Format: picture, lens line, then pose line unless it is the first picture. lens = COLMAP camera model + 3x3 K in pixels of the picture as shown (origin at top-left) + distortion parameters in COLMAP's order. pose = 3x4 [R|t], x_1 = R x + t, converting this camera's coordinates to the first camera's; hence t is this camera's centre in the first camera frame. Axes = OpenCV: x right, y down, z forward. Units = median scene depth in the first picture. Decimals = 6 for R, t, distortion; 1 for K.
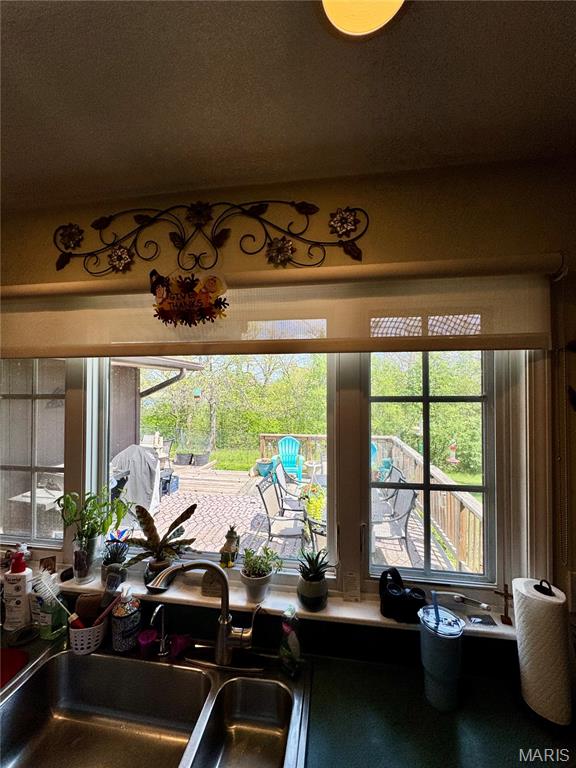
lens RADIAL K [[310.4, 0, 286.5], [0, 310.4, 381.0], [0, 0, 1]] dist [-0.000036, -0.000046]
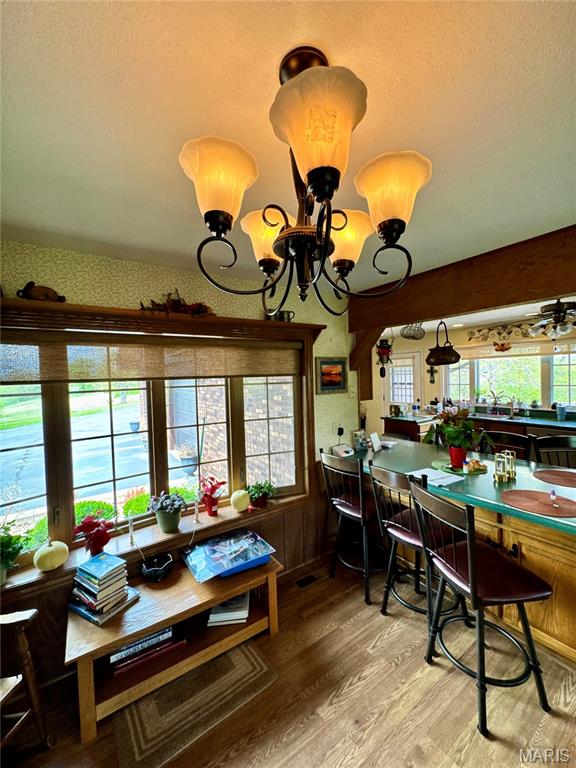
lens RADIAL K [[310.4, 0, 286.5], [0, 310.4, 381.0], [0, 0, 1]] dist [-0.000036, -0.000046]
pose [[0.701635, 0.001987, -0.712533, 0.766481], [0.035294, 0.998672, 0.037539, -0.020636], [0.711661, -0.051487, 0.700633, -4.755181]]
